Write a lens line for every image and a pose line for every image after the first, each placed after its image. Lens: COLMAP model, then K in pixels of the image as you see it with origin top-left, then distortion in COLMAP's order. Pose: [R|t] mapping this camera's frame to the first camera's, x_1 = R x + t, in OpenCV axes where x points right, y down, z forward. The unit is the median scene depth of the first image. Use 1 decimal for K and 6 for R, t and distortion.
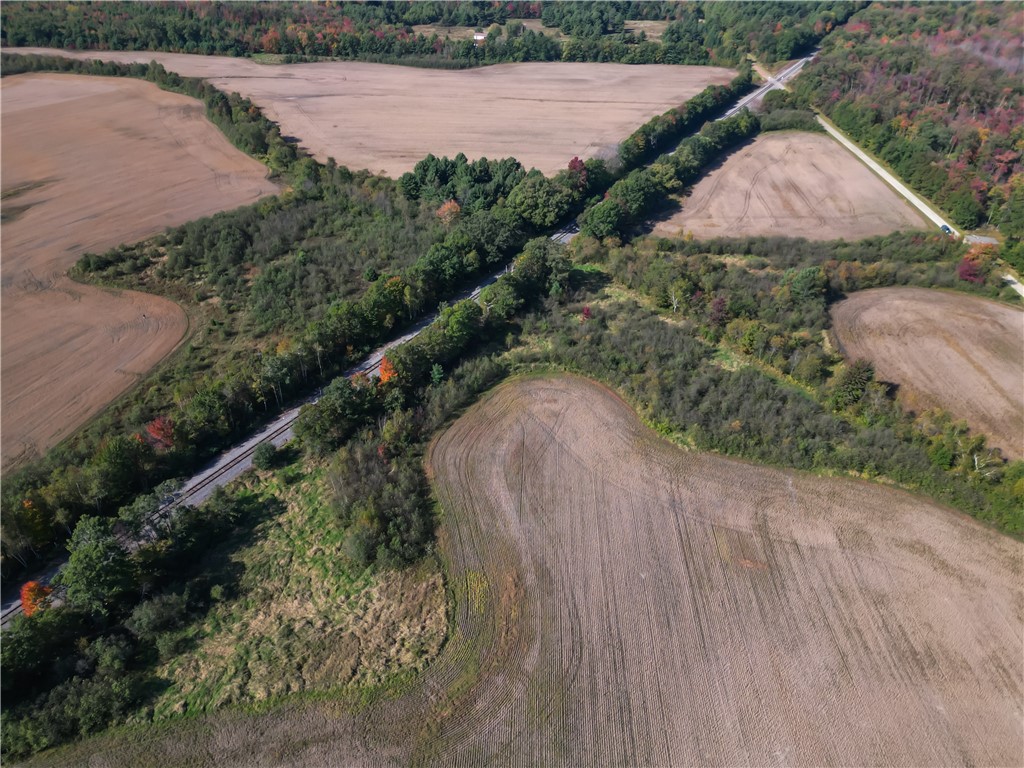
lens RADIAL K [[744.6, 0, 488.0], [0, 744.6, 367.3], [0, 0, 1]] dist [0.065022, -0.067281]
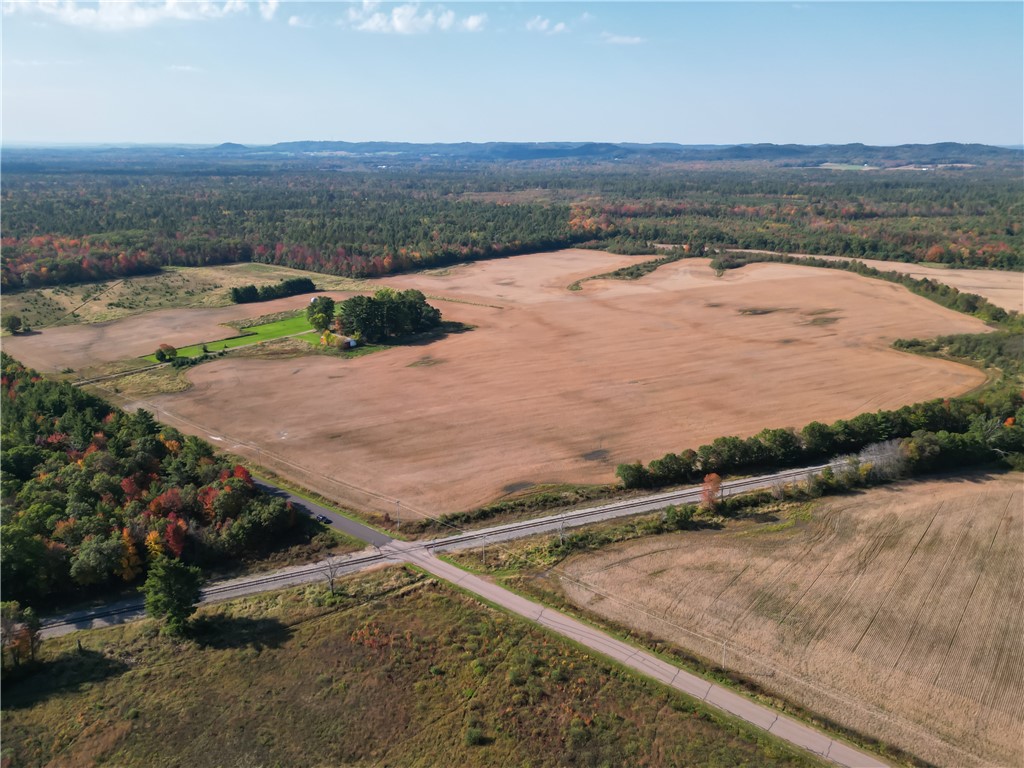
lens RADIAL K [[723.8, 0, 512.0], [0, 723.8, 384.0], [0, 0, 1]] dist [0.064430, -0.062471]
pose [[0.810983, 0.158853, -0.563092, -0.173292], [-0.300175, 0.939081, -0.167399, 0.297995], [0.502197, 0.304784, 0.809262, -0.468109]]
